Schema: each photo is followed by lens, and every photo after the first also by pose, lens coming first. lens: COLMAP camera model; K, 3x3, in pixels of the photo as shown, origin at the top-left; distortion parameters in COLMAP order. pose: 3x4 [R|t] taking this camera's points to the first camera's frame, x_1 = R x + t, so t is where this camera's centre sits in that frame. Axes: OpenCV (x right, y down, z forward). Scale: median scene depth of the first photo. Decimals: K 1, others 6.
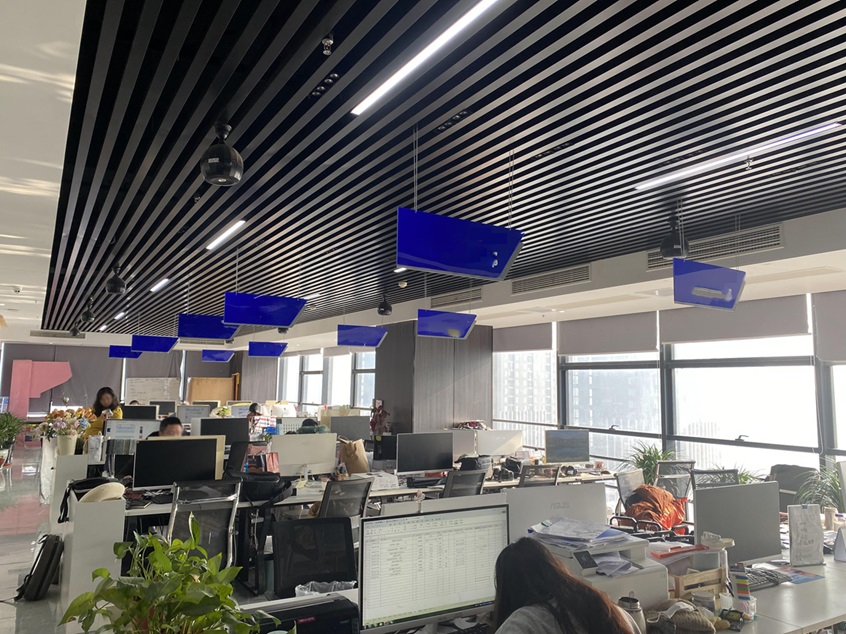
lens RADIAL K [[650.0, 0, 423.0], [0, 650.0, 317.0], [0, 0, 1]] dist [0.036296, -0.001882]
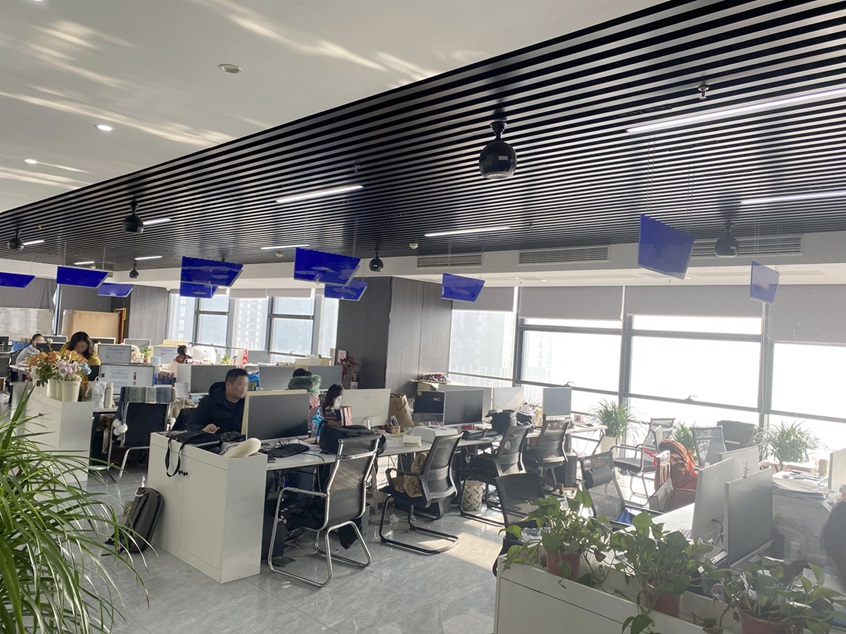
lens RADIAL K [[644.2, 0, 423.0], [0, 644.2, 317.0], [0, 0, 1]] dist [0.042788, -0.001062]
pose [[0.962994, 0.051598, 0.264539, -0.284404], [-0.075484, 0.993857, 0.080933, -0.021051], [-0.258738, -0.097906, 0.960973, -0.008801]]
